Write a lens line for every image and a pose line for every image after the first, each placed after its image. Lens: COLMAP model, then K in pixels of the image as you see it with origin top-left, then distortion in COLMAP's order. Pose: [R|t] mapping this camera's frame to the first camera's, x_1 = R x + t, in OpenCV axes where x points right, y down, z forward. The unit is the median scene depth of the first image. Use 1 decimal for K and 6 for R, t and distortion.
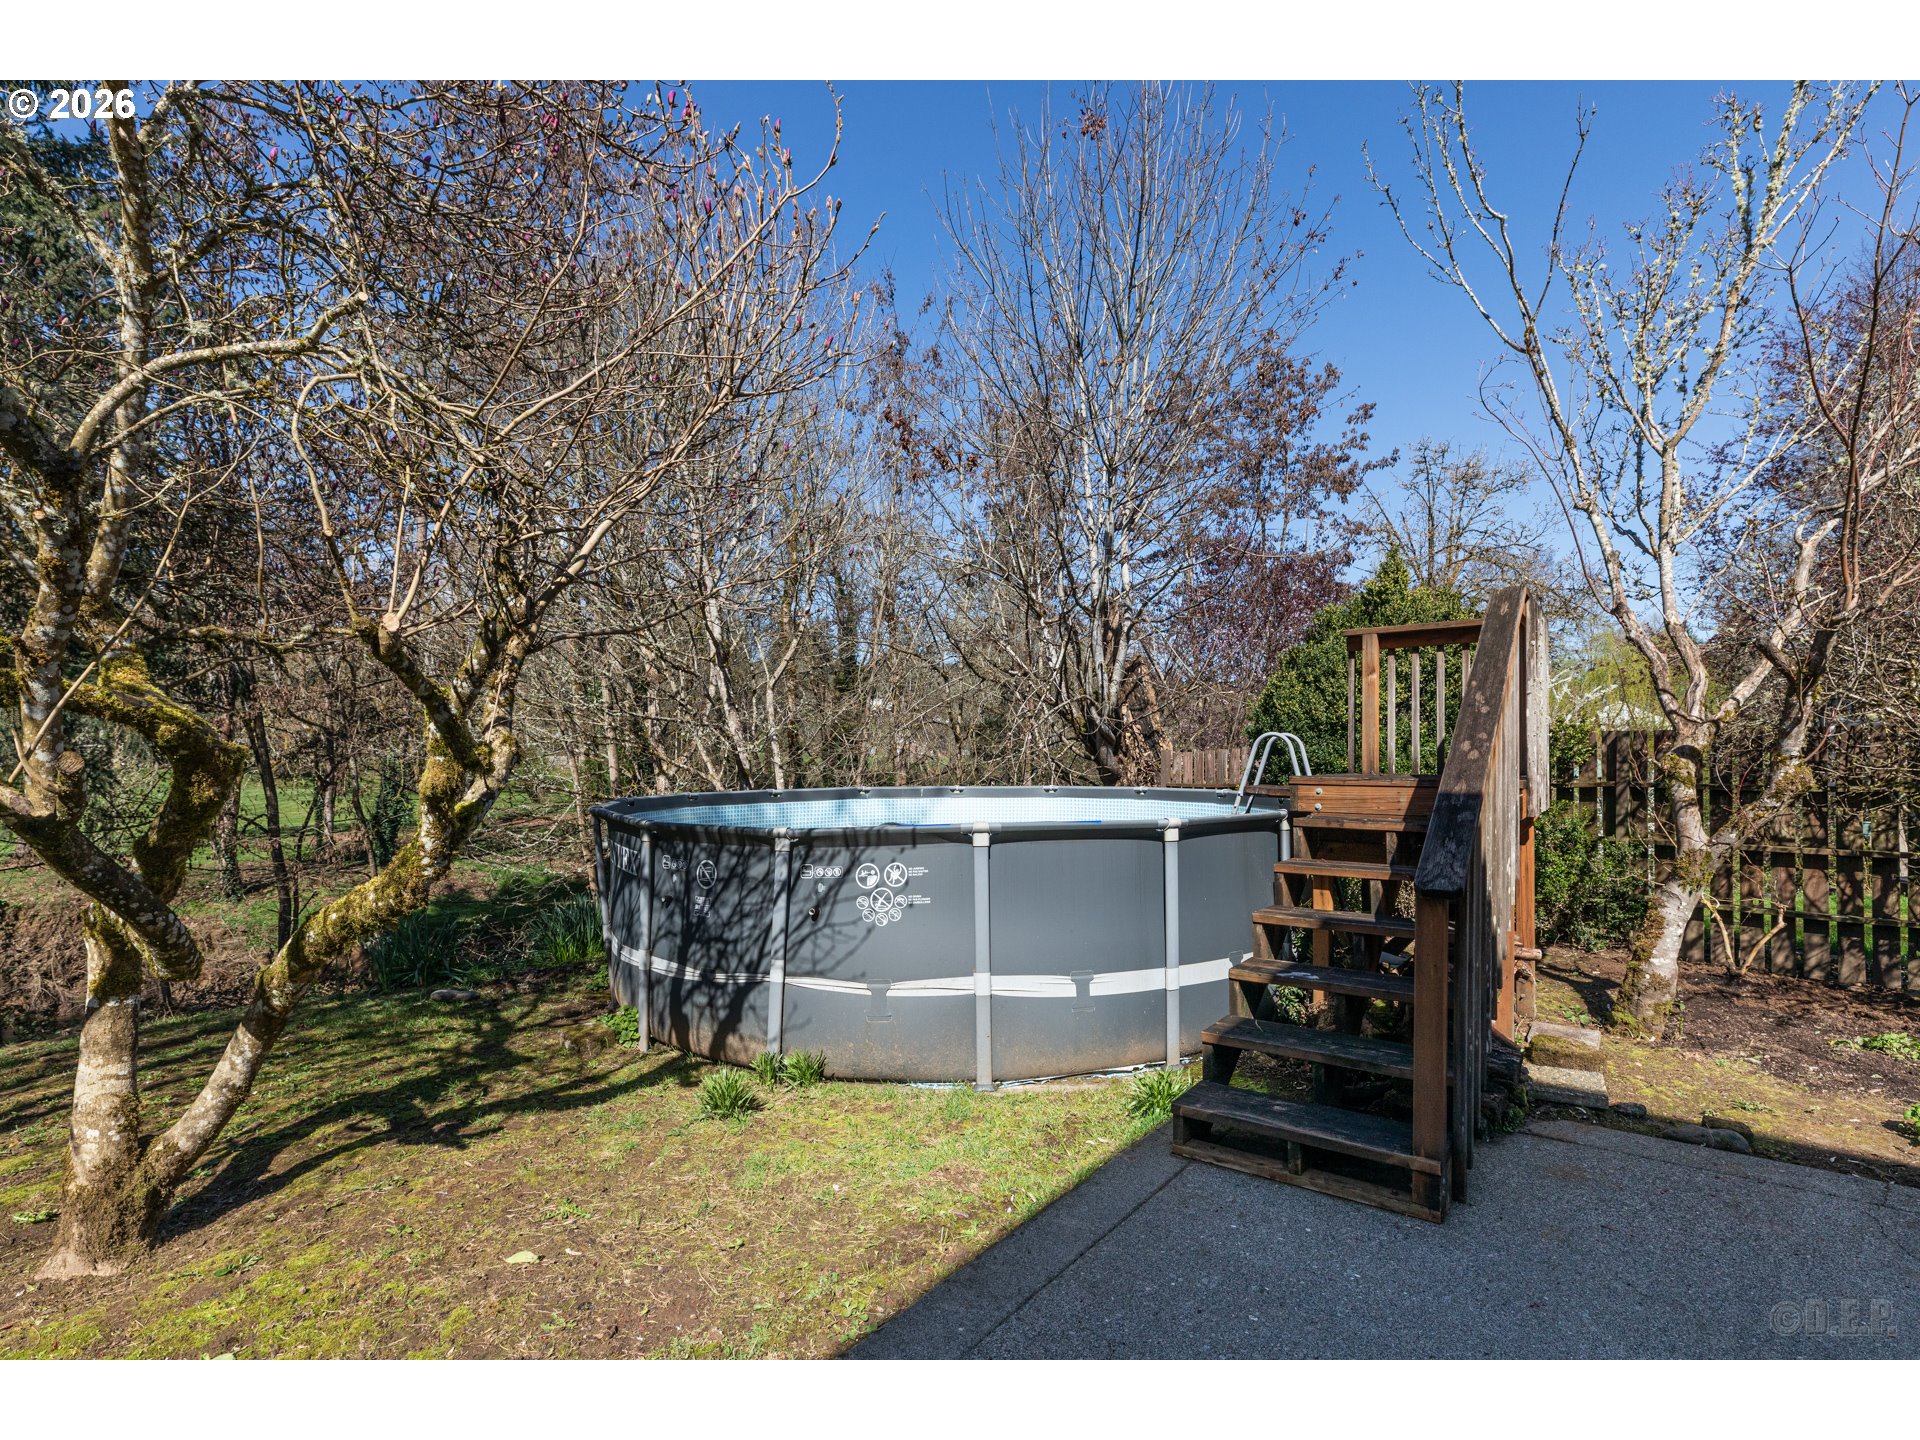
lens RADIAL K [[913.7, 0, 970.1], [0, 913.7, 742.6], [0, 0, 1]] dist [0.002383, -0.000879]
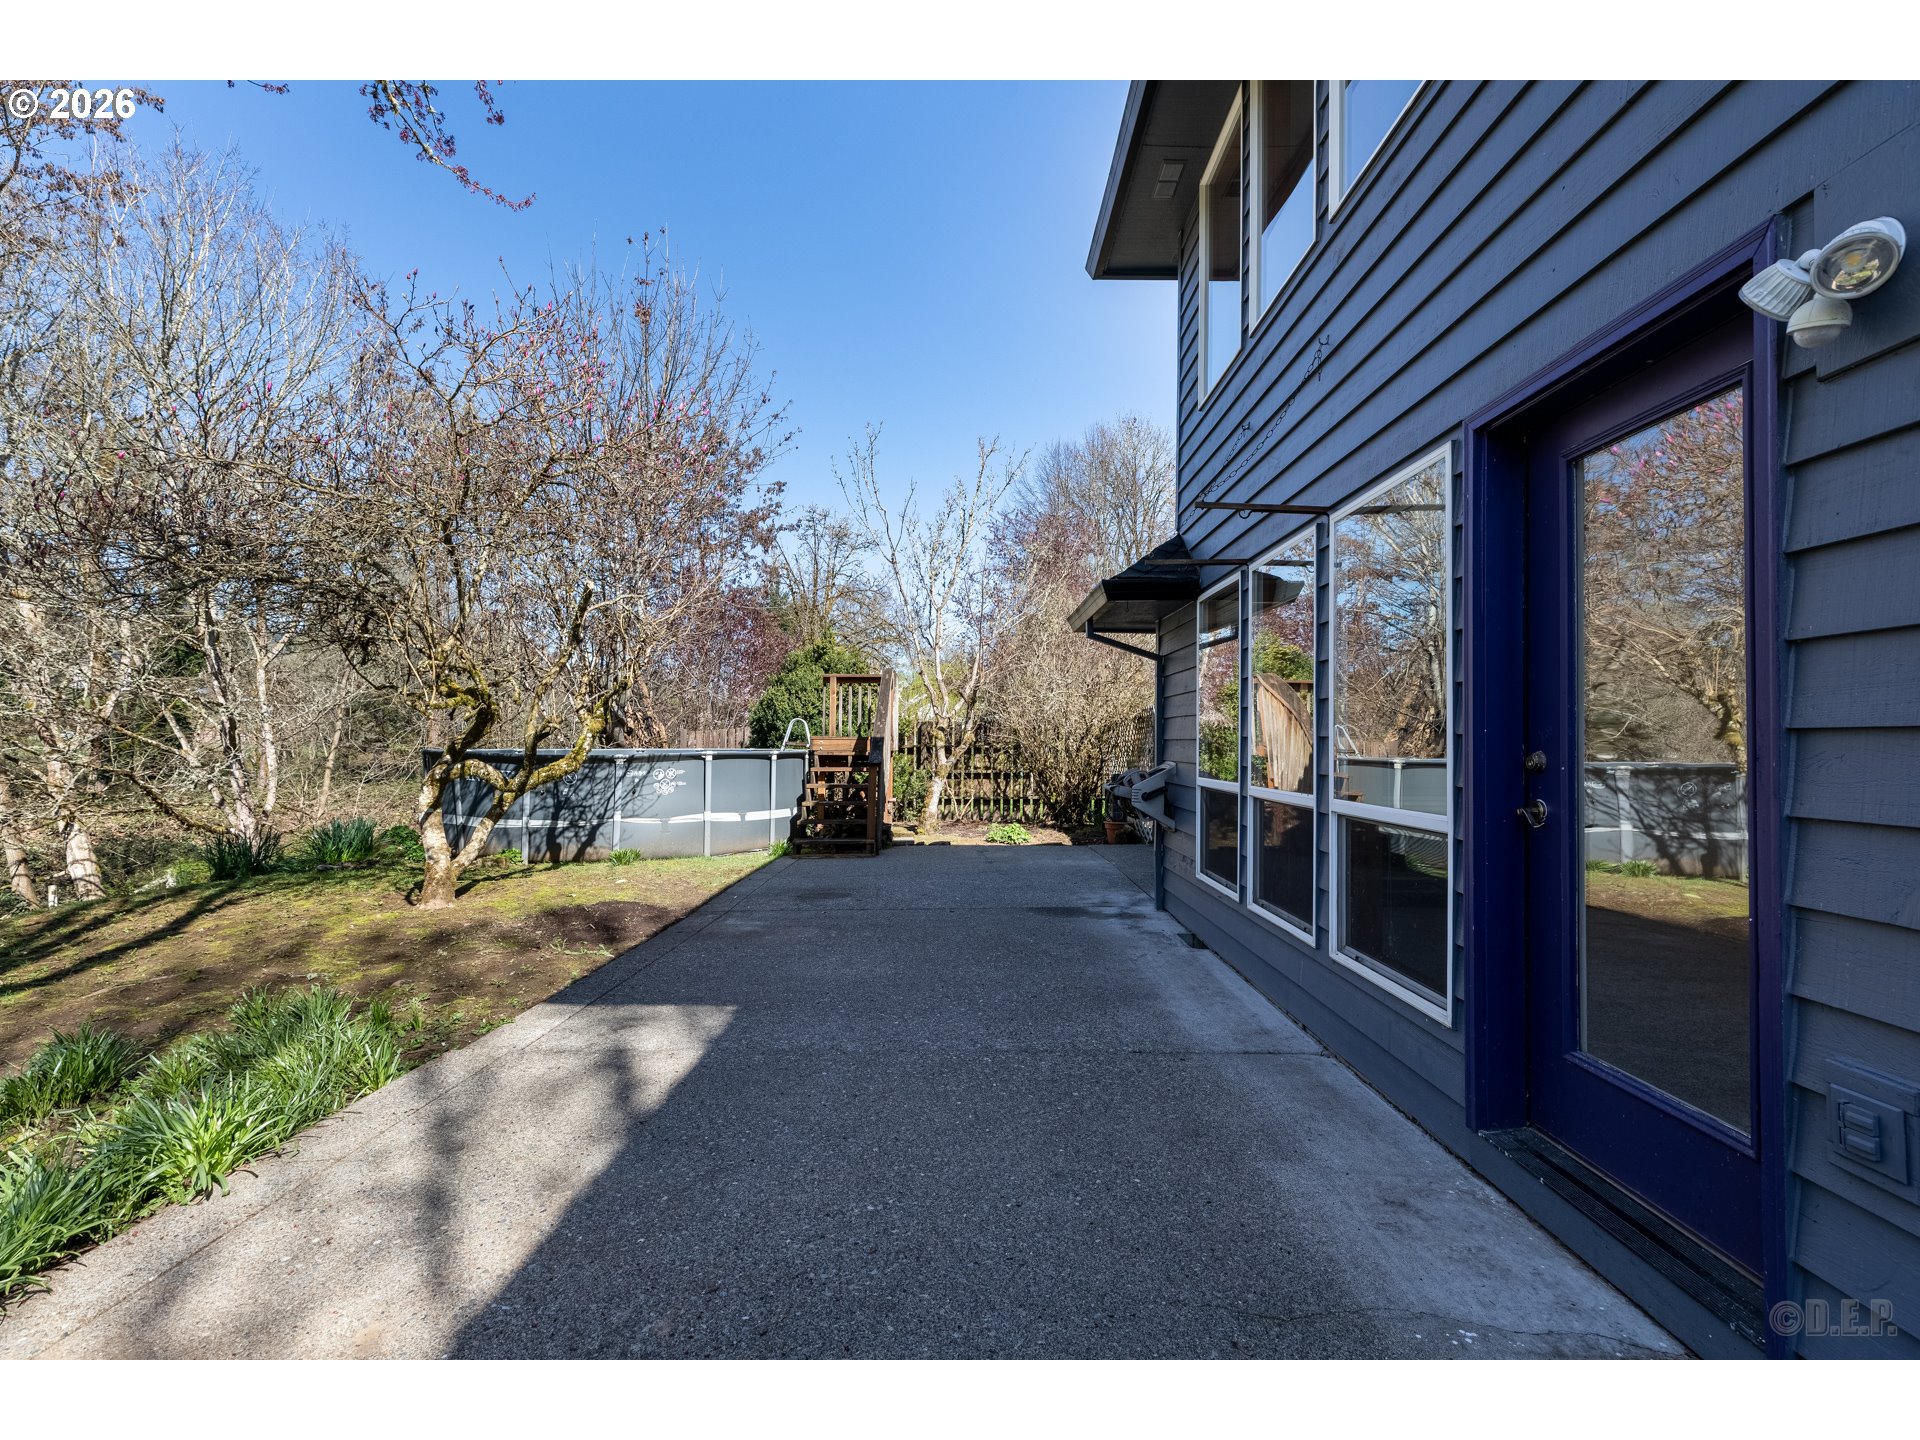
lens RADIAL K [[873.0, 0, 970.8], [0, 873.0, 716.1], [0, 0, 1]] dist [0.012125, -0.000081]
pose [[0.787820, 0.024880, 0.615403, -0.754684], [-0.014251, 0.999653, -0.022171, 0.029650], [-0.615740, 0.008697, 0.787901, -1.114786]]
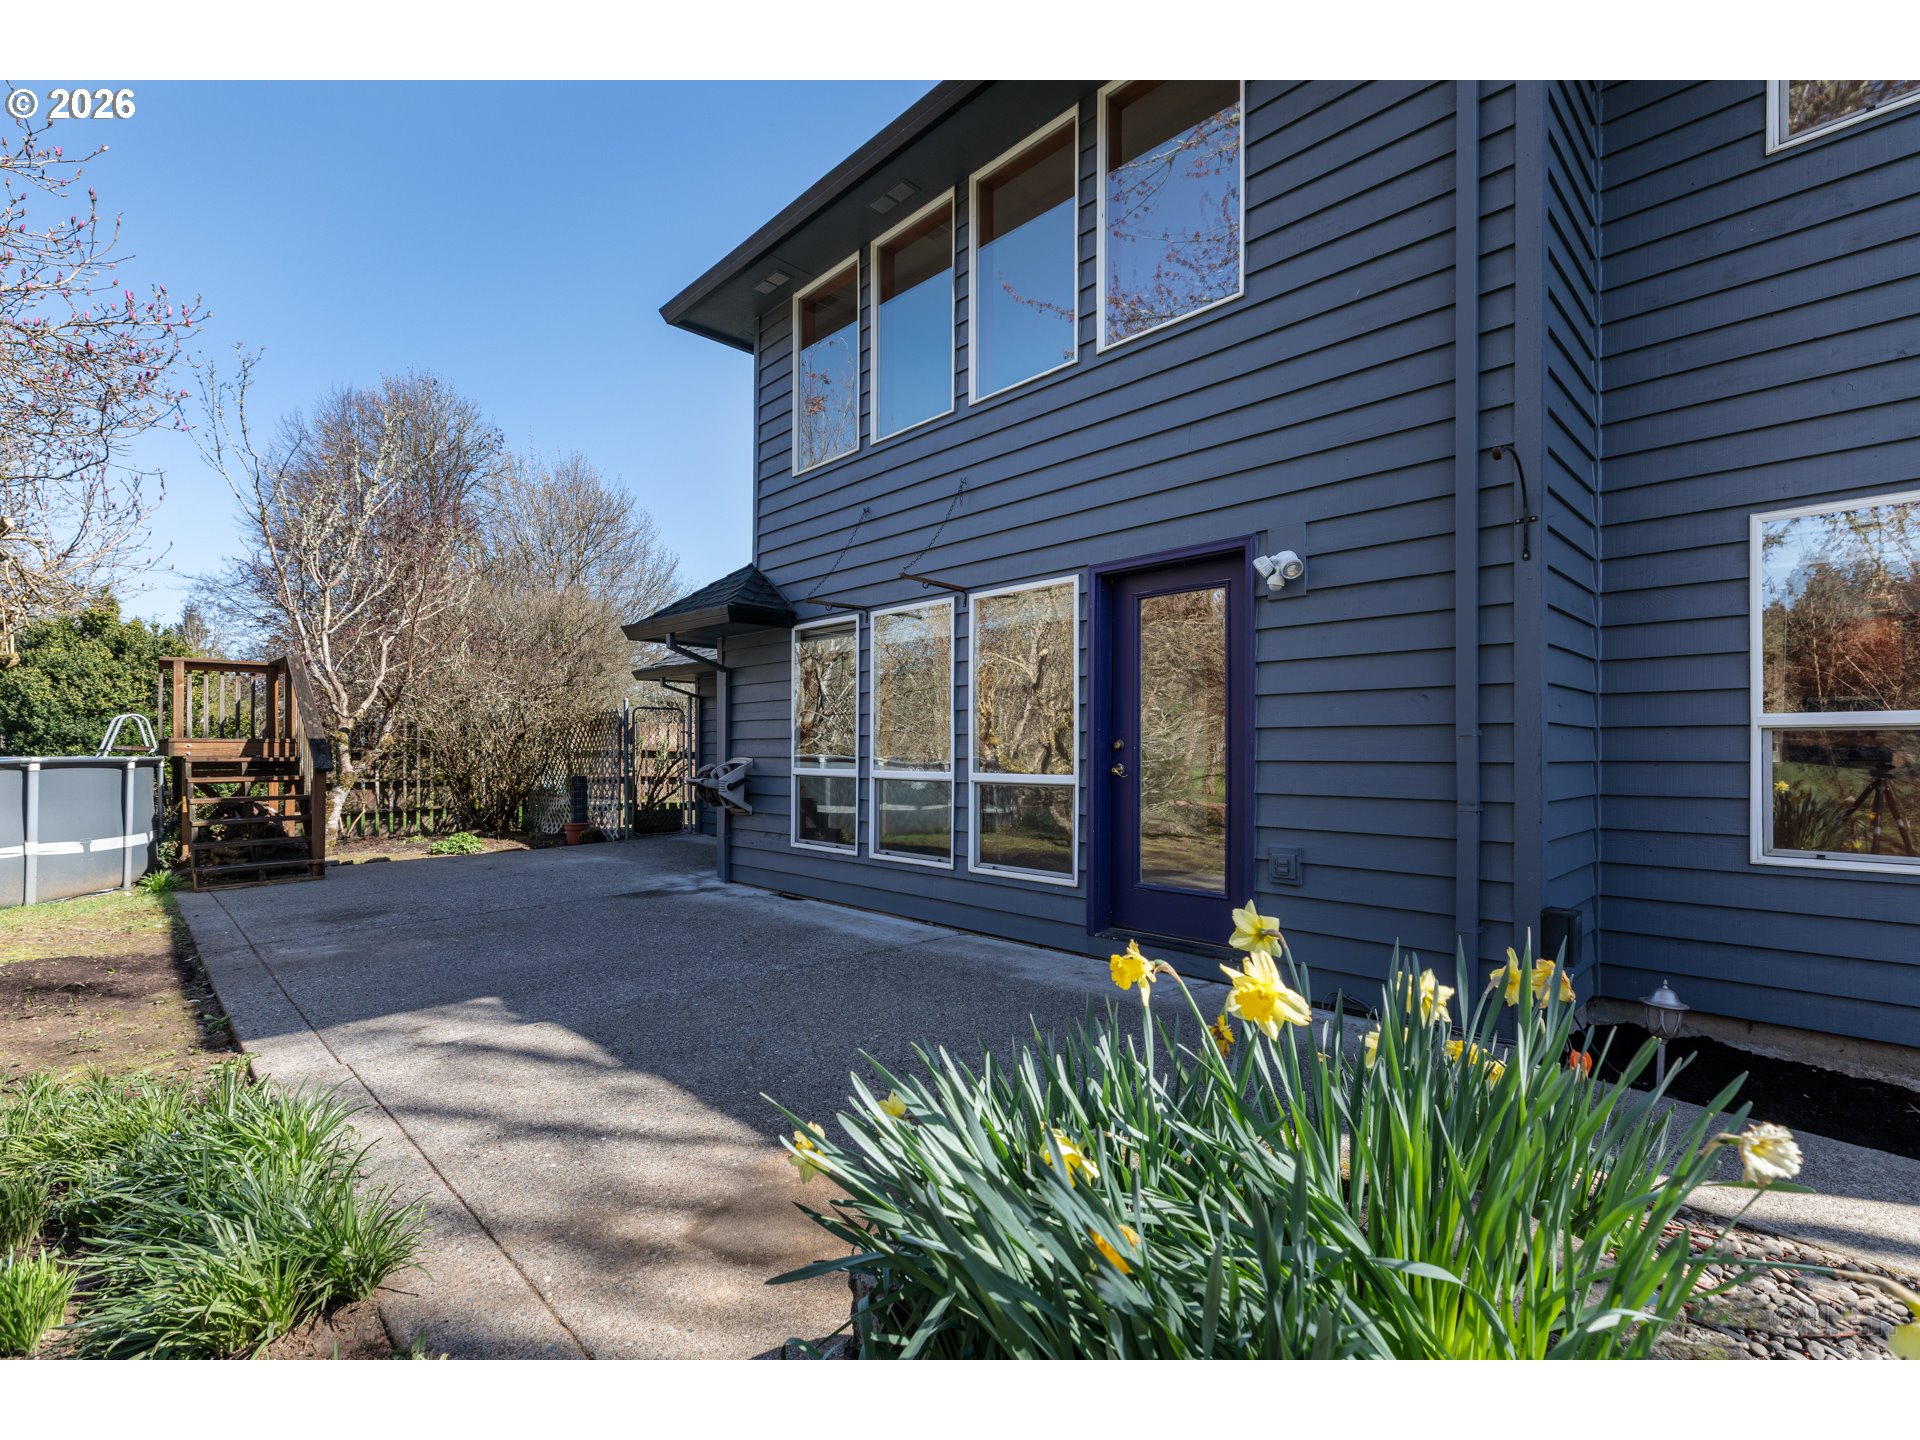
lens RADIAL K [[873.0, 0, 962.8], [0, 873.0, 740.9], [0, 0, 1]] dist [0.012125, -0.000081]
pose [[0.140382, 0.011251, 0.990033, -1.217777], [-0.009034, 0.999908, -0.010083, 0.046967], [-0.990056, -0.007529, 0.140471, -0.876294]]
